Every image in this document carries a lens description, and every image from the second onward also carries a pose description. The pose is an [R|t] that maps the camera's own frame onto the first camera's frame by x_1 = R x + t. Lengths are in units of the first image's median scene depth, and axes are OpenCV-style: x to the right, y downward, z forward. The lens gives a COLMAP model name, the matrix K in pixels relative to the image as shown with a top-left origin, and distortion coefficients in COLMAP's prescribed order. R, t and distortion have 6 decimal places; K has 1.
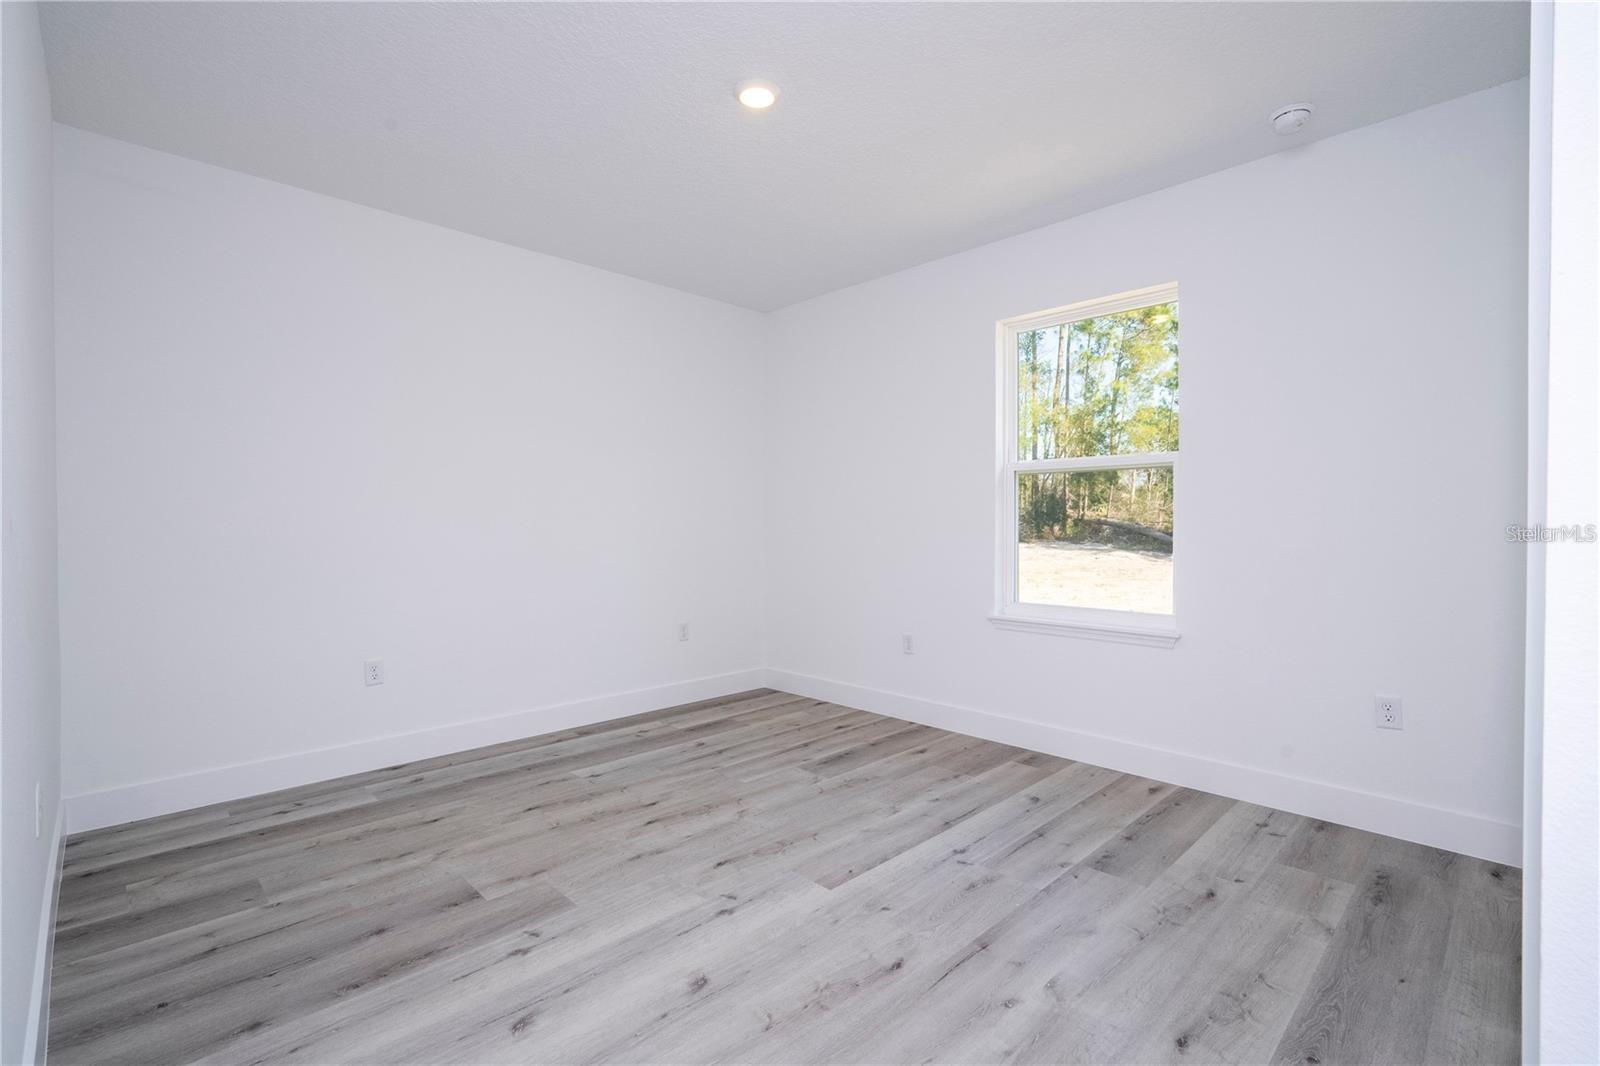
lens RADIAL K [[715.9, 0, 801.3], [0, 715.9, 529.9], [0, 0, 1]] dist [0.000693, 0.000814]
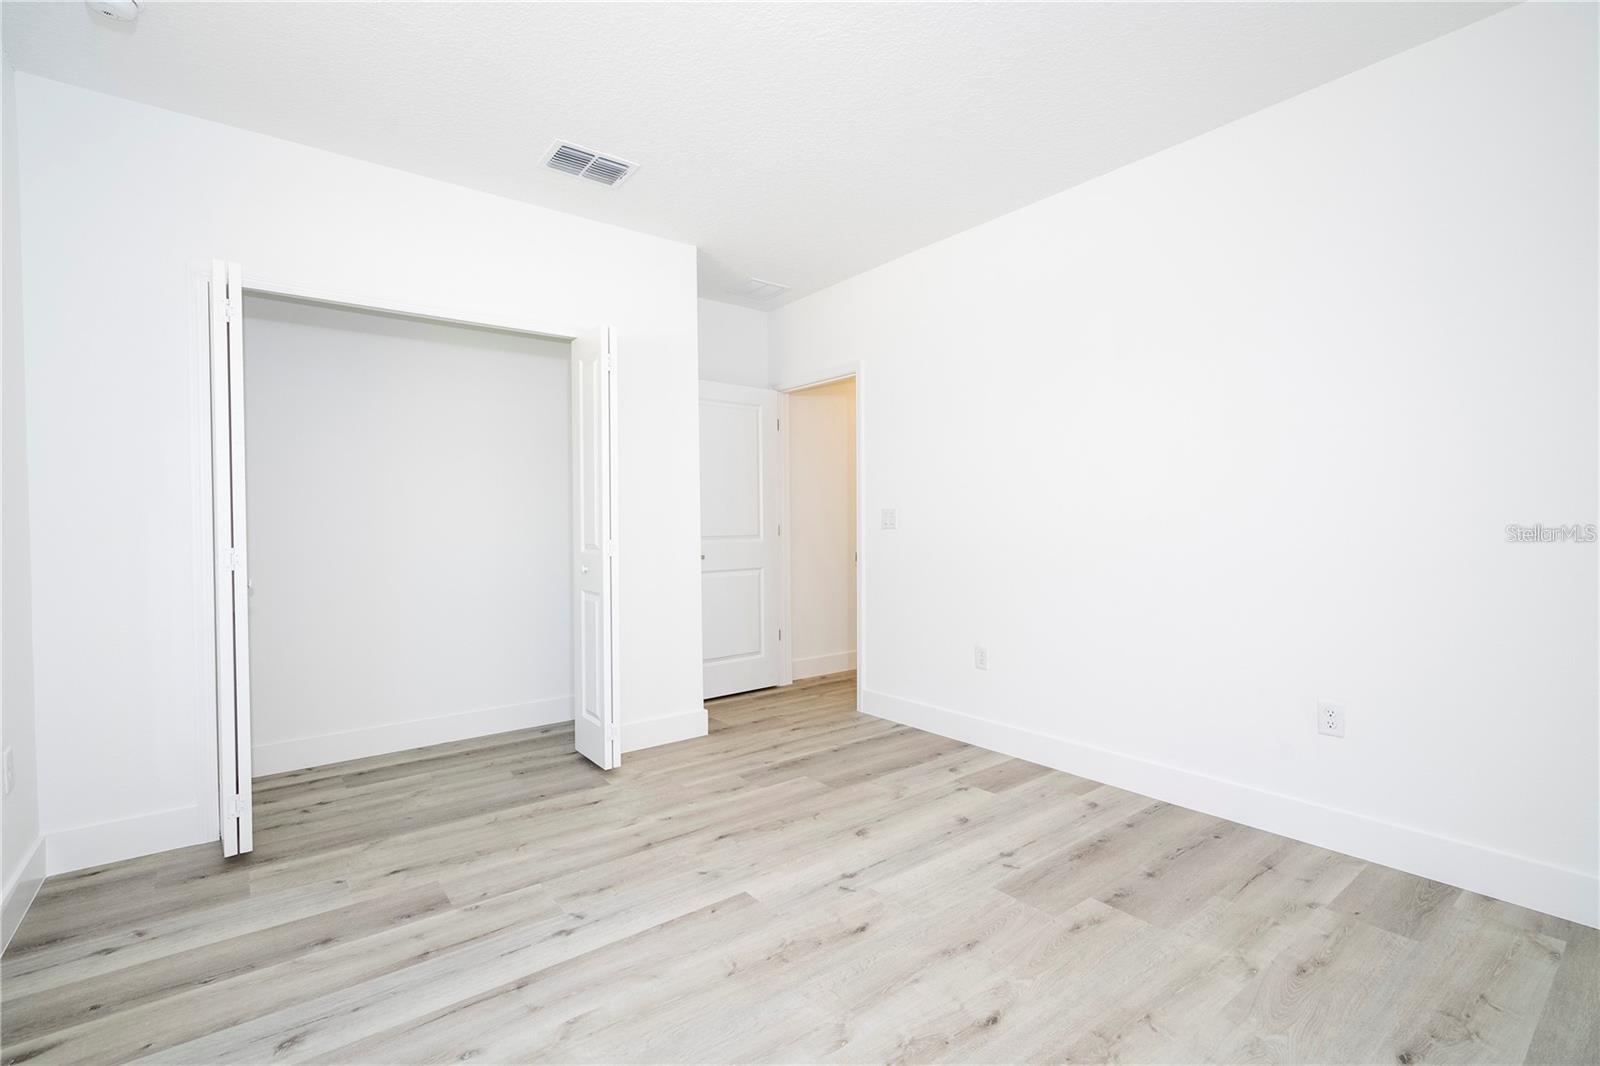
lens RADIAL K [[715.9, 0, 798.4], [0, 715.9, 529.6], [0, 0, 1]] dist [0.000693, 0.000814]
pose [[-0.993421, 0.009019, 0.114167, -0.151684], [0.010769, 0.999834, 0.014721, -0.010608], [-0.114015, 0.015853, -0.993353, 1.987904]]
